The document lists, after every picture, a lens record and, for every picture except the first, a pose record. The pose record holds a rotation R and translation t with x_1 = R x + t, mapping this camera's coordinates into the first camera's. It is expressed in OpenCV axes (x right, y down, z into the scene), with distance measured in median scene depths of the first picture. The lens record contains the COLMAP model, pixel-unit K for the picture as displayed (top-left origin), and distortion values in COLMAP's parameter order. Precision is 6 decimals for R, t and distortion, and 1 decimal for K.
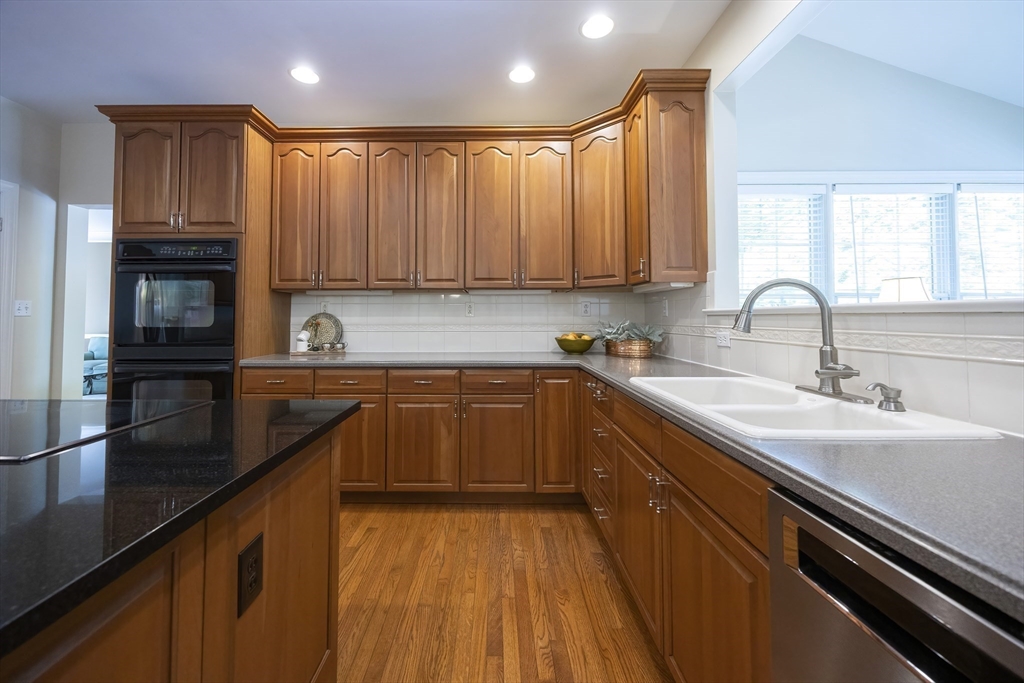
lens RADIAL K [[396.2, 0, 498.2], [0, 396.2, 301.0], [0, 0, 1]] dist [0.000893, 0.000195]
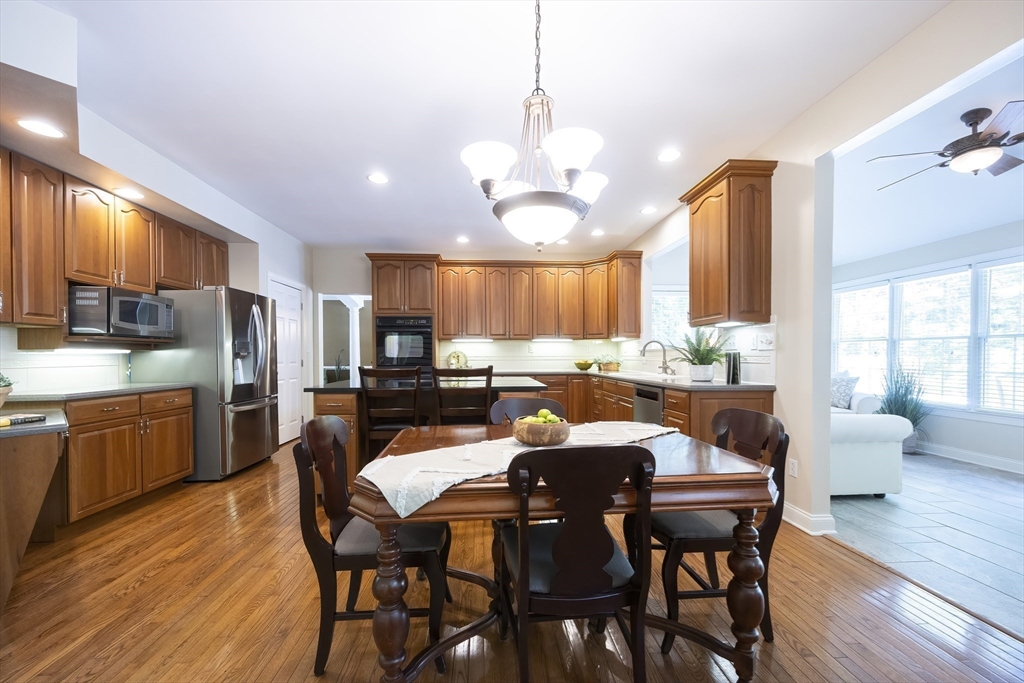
lens RADIAL K [[396.2, 0, 512.1], [0, 396.2, 351.8], [0, 0, 1]] dist [0.000893, 0.000195]
pose [[0.997574, -0.001317, 0.069600, -0.372187], [-0.001101, 0.999398, 0.034688, -0.038878], [-0.069604, -0.034681, 0.996972, -1.190240]]
